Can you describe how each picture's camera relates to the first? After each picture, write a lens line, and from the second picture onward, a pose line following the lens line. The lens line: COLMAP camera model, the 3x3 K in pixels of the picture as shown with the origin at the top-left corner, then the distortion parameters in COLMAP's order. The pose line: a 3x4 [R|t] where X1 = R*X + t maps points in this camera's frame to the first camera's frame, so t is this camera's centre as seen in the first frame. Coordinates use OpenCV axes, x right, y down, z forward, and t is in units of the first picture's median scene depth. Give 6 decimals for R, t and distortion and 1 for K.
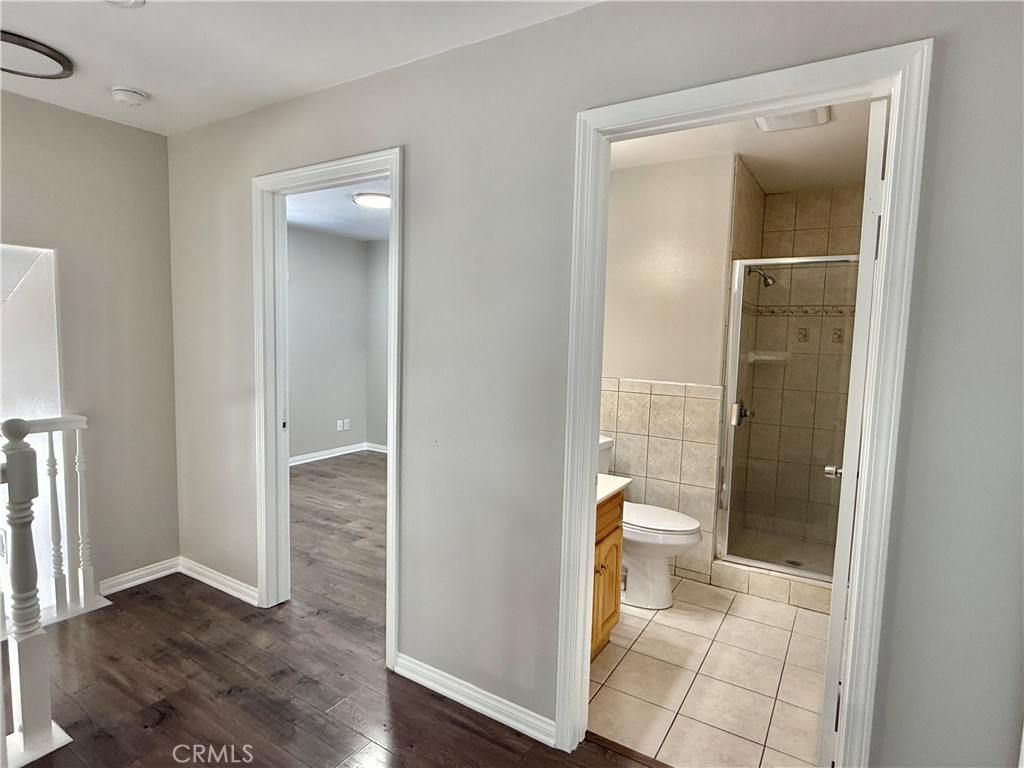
lens RADIAL K [[562.2, 0, 511.0], [0, 562.2, 389.5], [0, 0, 1]] dist [0.003946, -0.001096]
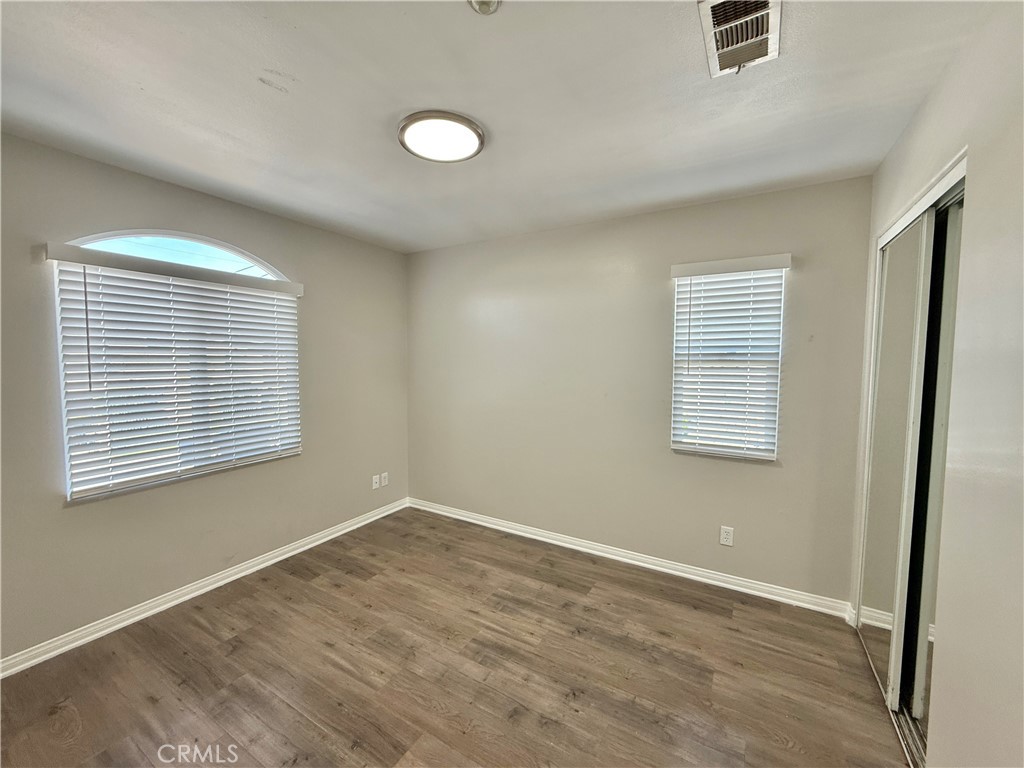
lens RADIAL K [[409.8, 0, 509.2], [0, 409.8, 379.7], [0, 0, 1]] dist [-0.000746, 0.000161]
pose [[0.999430, -0.013330, 0.031028, -0.160291], [0.014568, 0.999093, -0.040009, -0.061866], [-0.030466, 0.040438, 0.998717, 0.497623]]
